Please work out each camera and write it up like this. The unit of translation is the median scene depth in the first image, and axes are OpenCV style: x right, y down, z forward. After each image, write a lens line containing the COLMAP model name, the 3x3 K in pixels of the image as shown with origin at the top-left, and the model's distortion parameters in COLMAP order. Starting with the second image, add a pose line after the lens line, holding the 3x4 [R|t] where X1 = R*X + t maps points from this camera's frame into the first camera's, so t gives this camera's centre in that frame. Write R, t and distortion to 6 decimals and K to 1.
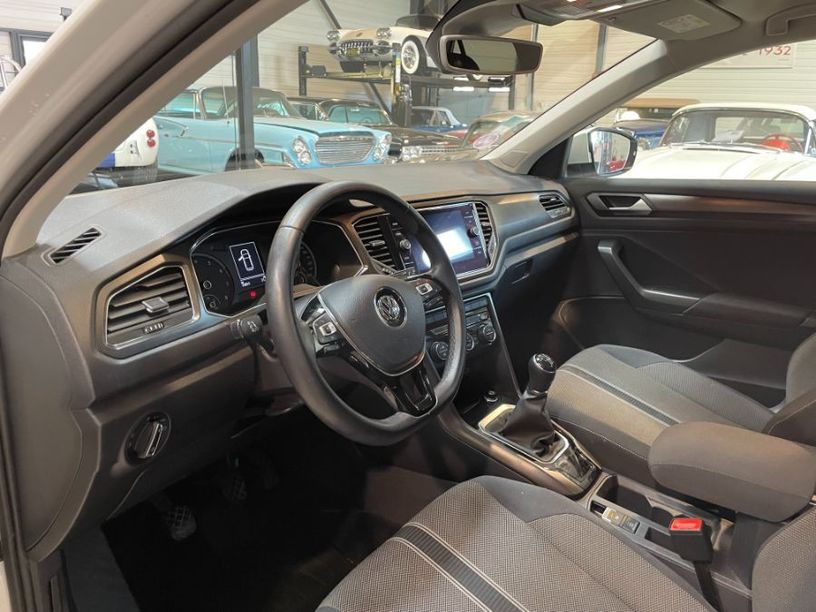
lens RADIAL K [[618.7, 0, 411.6], [0, 618.7, 289.3], [0, 0, 1]] dist [0.100119, -0.134874]
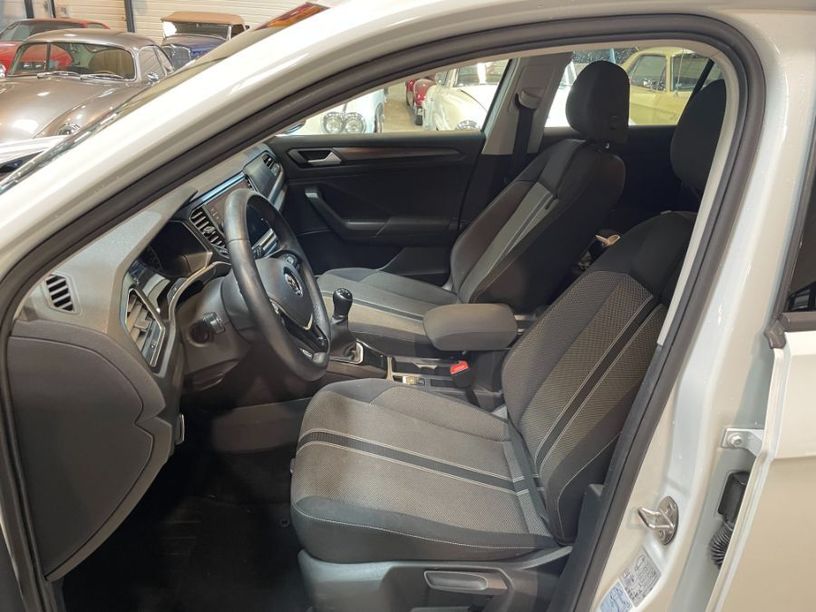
lens RADIAL K [[618.7, 0, 411.6], [0, 618.7, 289.3], [0, 0, 1]] dist [0.100119, -0.134874]
pose [[0.773656, -0.236594, 0.587775, -0.374763], [0.155031, 0.970155, 0.186453, -0.099003], [-0.614347, -0.053128, 0.787245, -0.131187]]
